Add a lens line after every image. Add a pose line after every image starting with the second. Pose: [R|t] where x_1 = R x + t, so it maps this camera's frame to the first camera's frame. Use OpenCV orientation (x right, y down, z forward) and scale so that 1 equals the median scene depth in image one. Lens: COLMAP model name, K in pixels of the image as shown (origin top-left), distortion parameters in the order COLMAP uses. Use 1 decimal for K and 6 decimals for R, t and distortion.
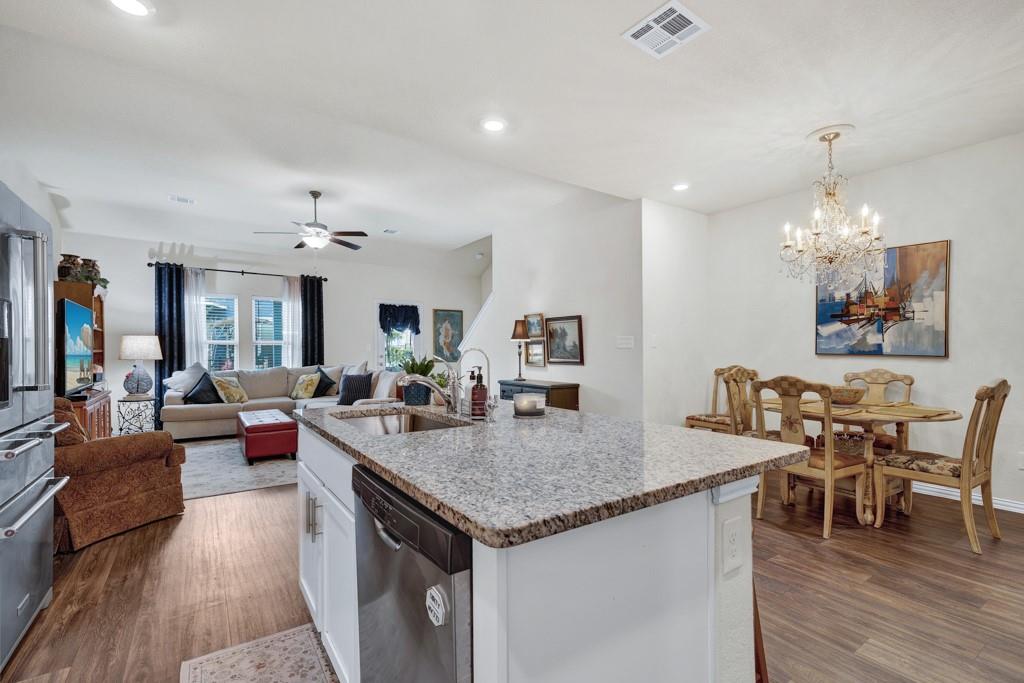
lens RADIAL K [[438.7, 0, 506.5], [0, 438.7, 356.8], [0, 0, 1]] dist [-0.017094, 0.000003]
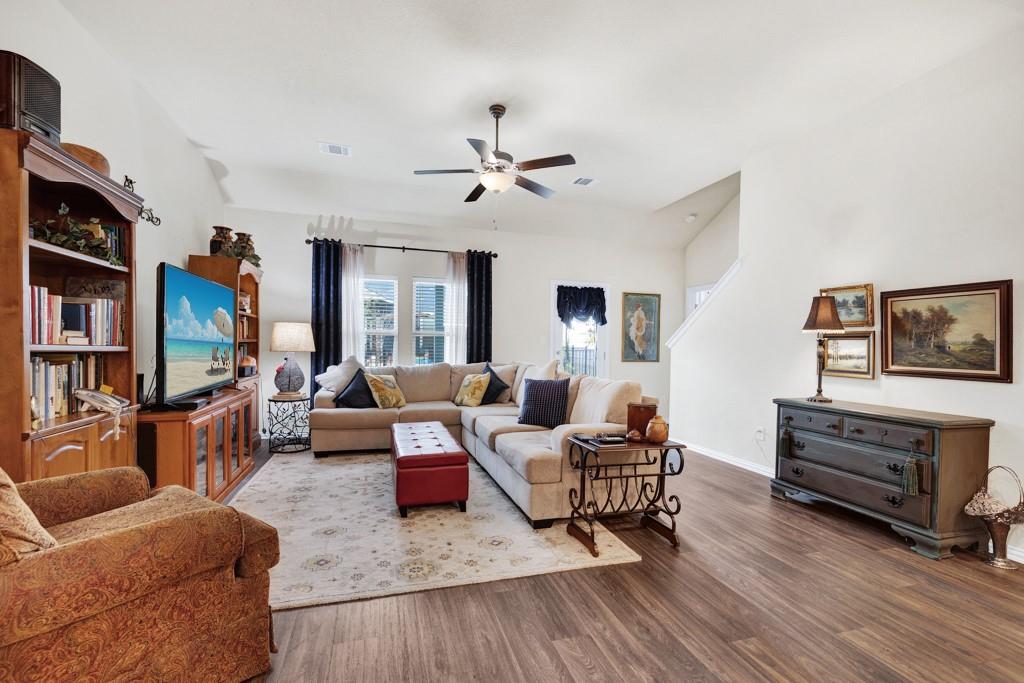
lens RADIAL K [[438.7, 0, 506.5], [0, 438.7, 356.8], [0, 0, 1]] dist [-0.017094, 0.000003]
pose [[0.947737, 0.024868, -0.318082, -0.170893], [-0.021420, 0.999668, 0.014333, -0.003684], [0.318333, -0.006770, 0.947955, 0.309431]]
